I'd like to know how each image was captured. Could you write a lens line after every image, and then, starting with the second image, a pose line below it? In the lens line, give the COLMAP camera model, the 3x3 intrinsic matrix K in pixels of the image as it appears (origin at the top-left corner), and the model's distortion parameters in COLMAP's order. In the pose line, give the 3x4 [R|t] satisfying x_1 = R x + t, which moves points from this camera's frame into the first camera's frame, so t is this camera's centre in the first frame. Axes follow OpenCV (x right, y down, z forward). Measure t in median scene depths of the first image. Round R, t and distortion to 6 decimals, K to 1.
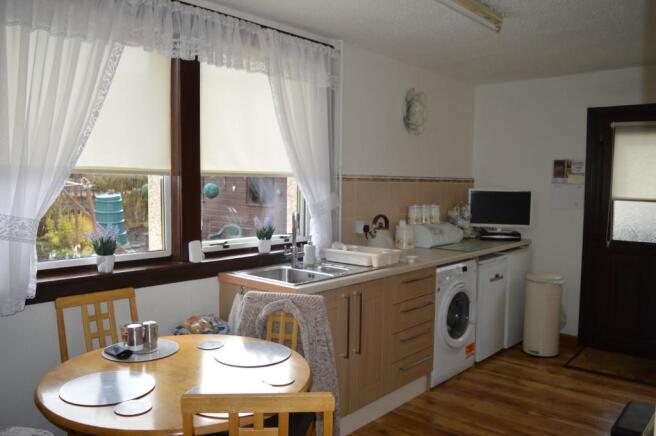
lens RADIAL K [[523.5, 0, 329.5], [0, 523.5, 219.0], [0, 0, 1]] dist [-0.094906, 0.023728]
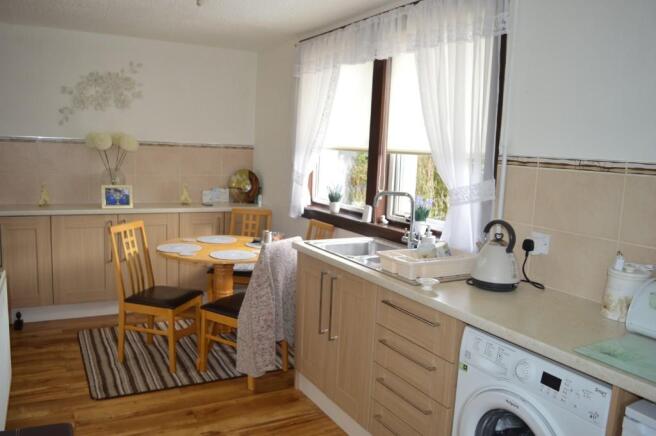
lens RADIAL K [[523.5, 0, 327.3], [0, 523.5, 216.3], [0, 0, 1]] dist [-0.094906, 0.023728]
pose [[-0.336574, 0.089879, -0.937358, 0.744323], [-0.116858, 0.983753, 0.136287, -0.072470], [0.934378, 0.155409, -0.320602, 1.021532]]
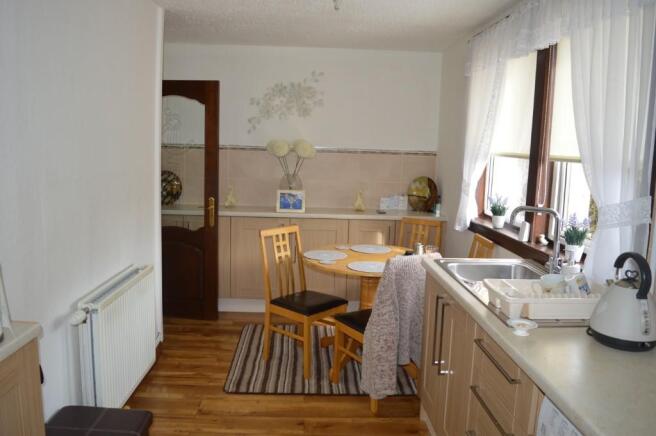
lens RADIAL K [[523.5, 0, 327.7], [0, 523.5, 217.6], [0, 0, 1]] dist [-0.094906, 0.023728]
pose [[-0.726299, 0.057222, -0.684993, 0.590462], [-0.090678, 0.979844, 0.177998, -0.092387], [0.681371, 0.191394, -0.706471, 1.141085]]
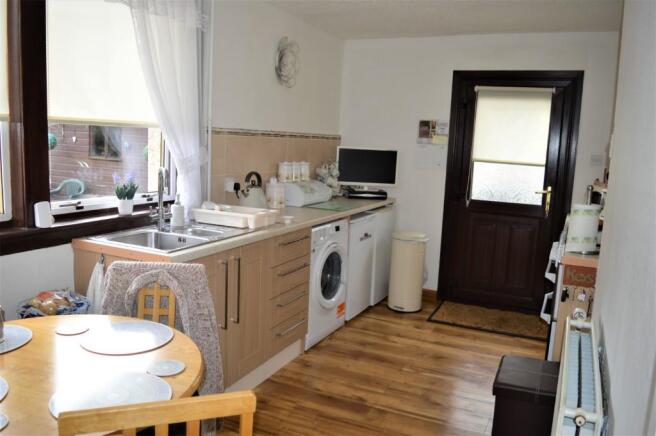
lens RADIAL K [[523.5, 0, 329.4], [0, 523.5, 218.7], [0, 0, 1]] dist [-0.094906, 0.023728]
pose [[0.958093, -0.009039, 0.286315, -0.039891], [-0.015416, 0.996427, 0.083044, -0.004467], [-0.286043, -0.083978, 0.954530, 0.068497]]
